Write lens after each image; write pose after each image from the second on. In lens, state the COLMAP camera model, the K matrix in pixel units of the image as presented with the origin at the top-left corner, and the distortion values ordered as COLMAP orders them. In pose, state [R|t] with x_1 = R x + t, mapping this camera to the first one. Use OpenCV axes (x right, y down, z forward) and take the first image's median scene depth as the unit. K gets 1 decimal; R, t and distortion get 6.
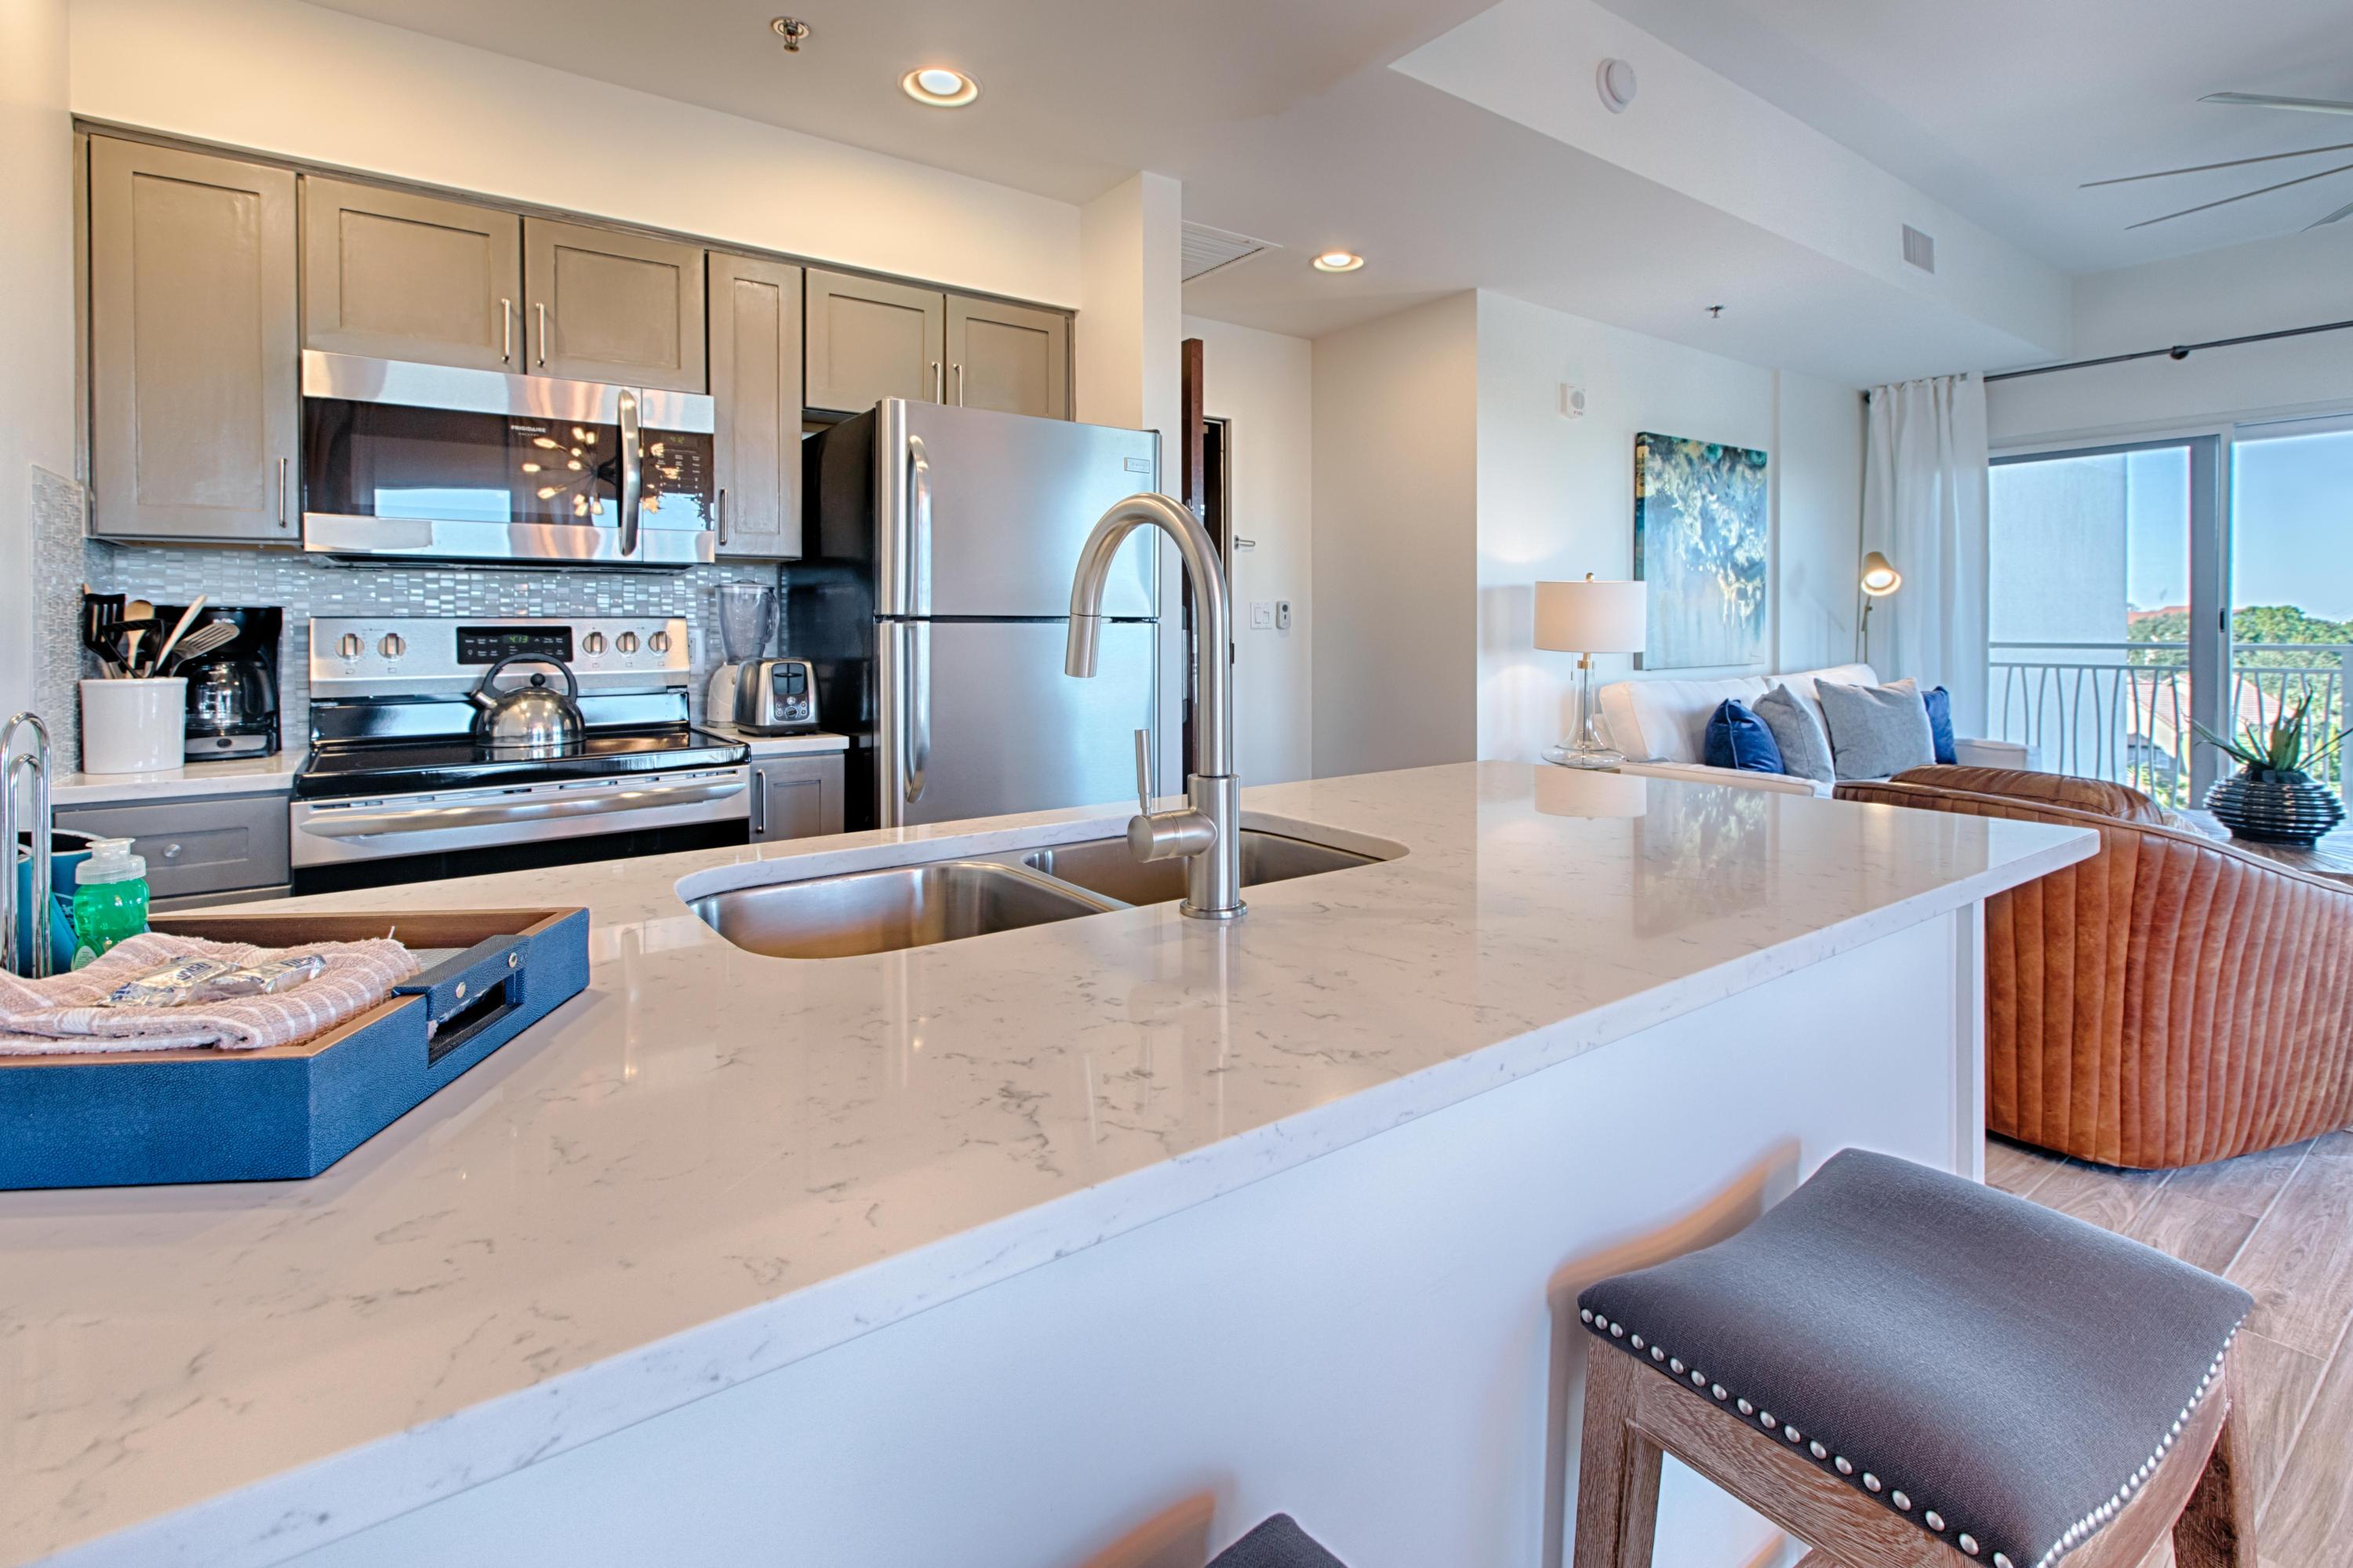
lens RADIAL K [[1079.9, 0, 1170.9], [0, 1079.9, 631.3], [0, 0, 1]] dist [0.001463, -0.000272]
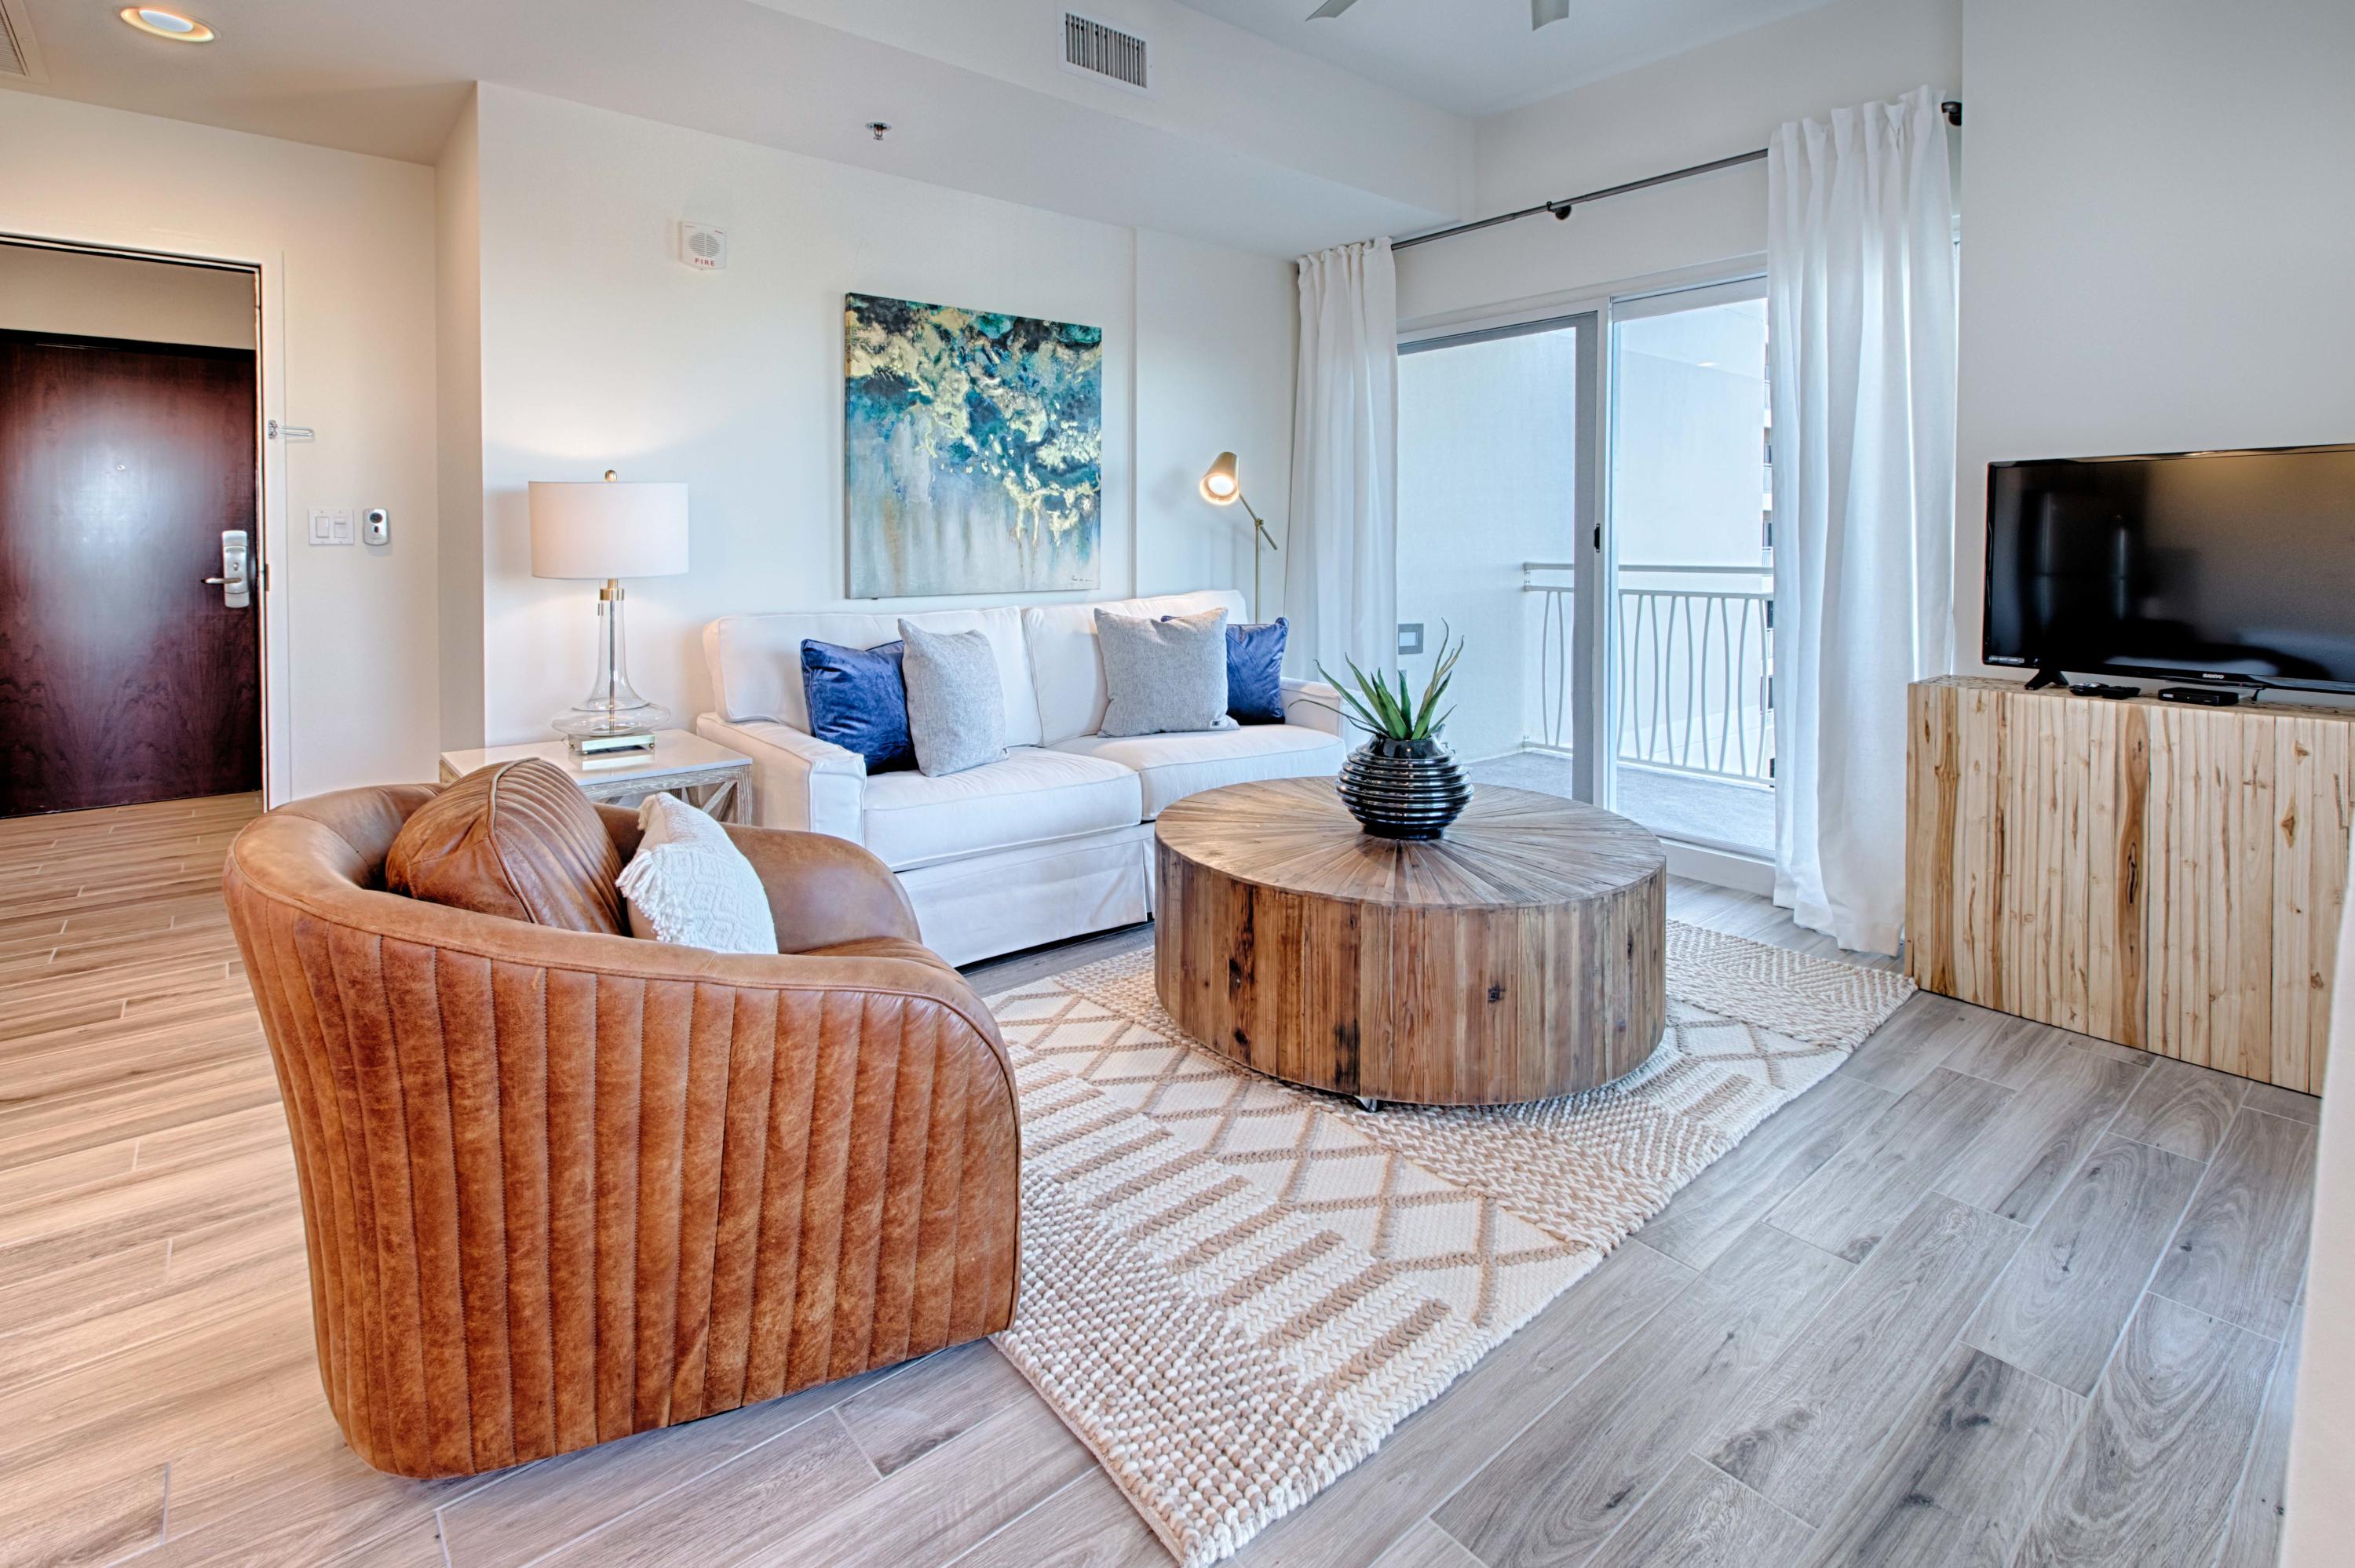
lens RADIAL K [[1119.2, 0, 1157.7], [0, 1119.2, 552.3], [0, 0, 1]] dist [0.000268, -0.000673]
pose [[0.997540, 0.001500, 0.070090, 0.659204], [-0.001819, 0.999988, 0.004488, -0.002146], [-0.070083, -0.004605, 0.997531, 0.197466]]
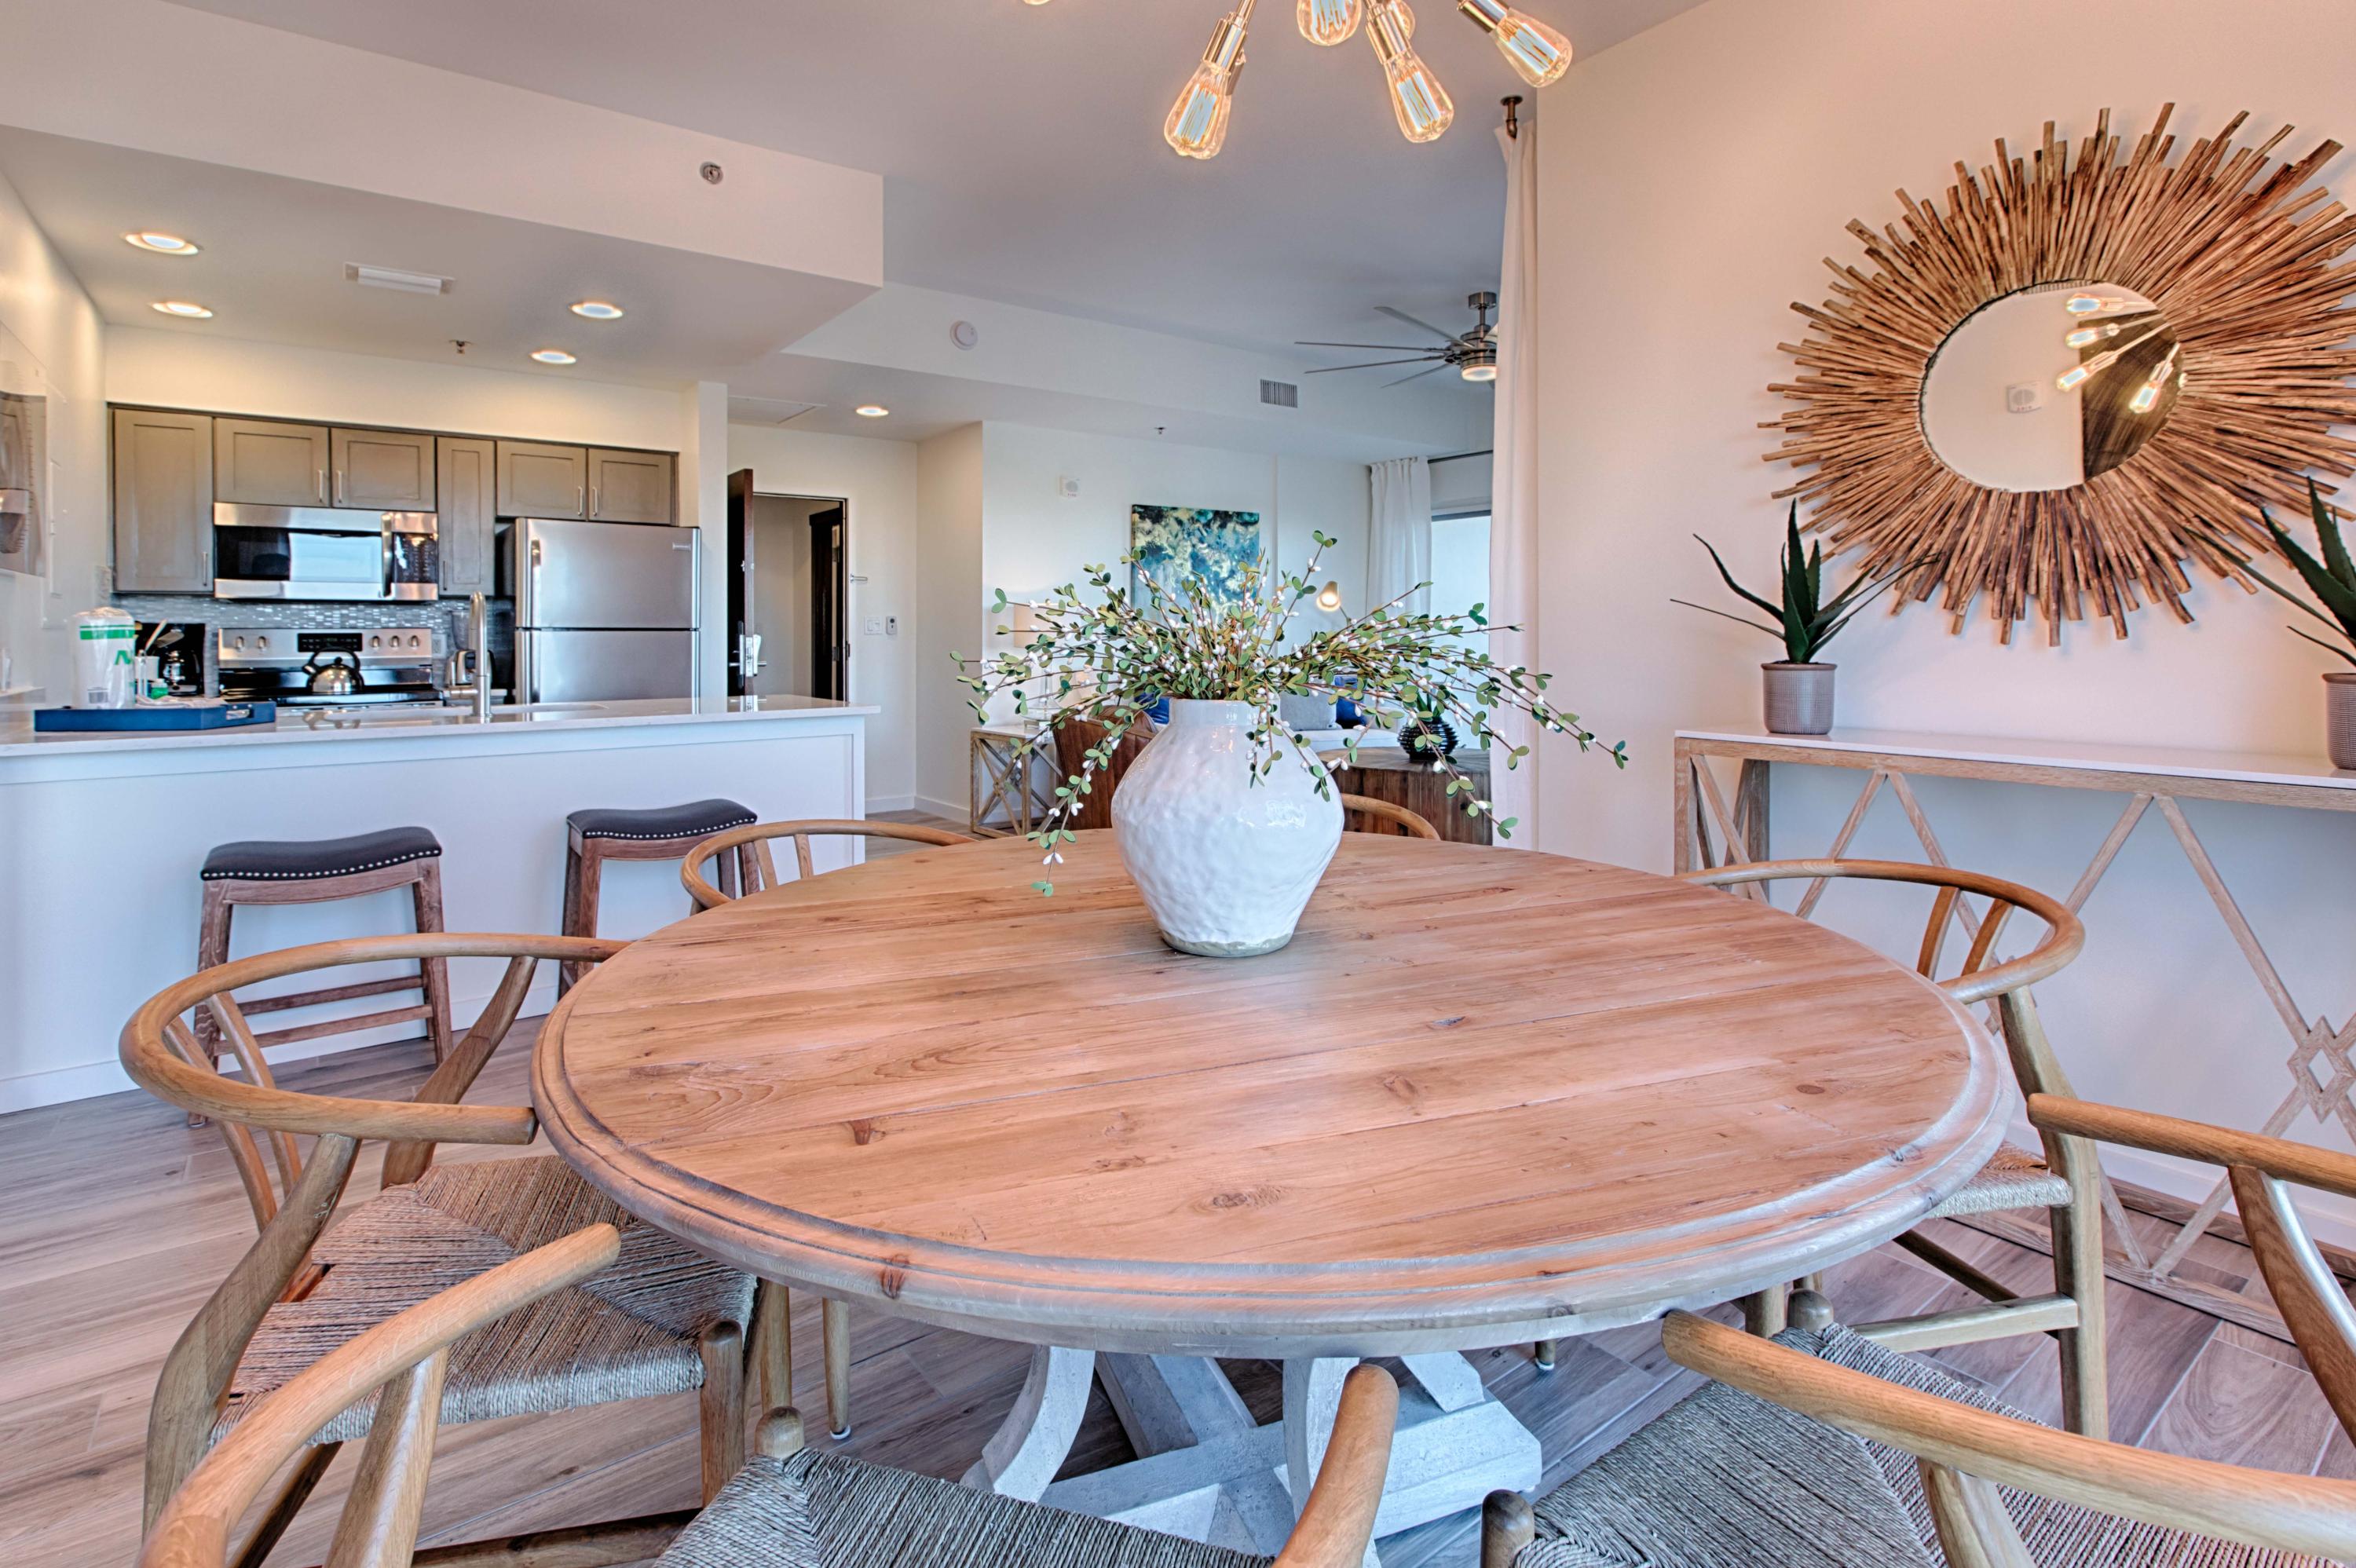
lens RADIAL K [[1151.6, 0, 1237.9], [0, 1151.6, 634.8], [0, 0, 1]] dist [0.001052, -0.000258]
pose [[0.999024, -0.002436, 0.044096, 0.558635], [0.002621, 0.999988, -0.004152, 0.006897], [-0.044085, 0.004263, 0.999019, -0.683179]]
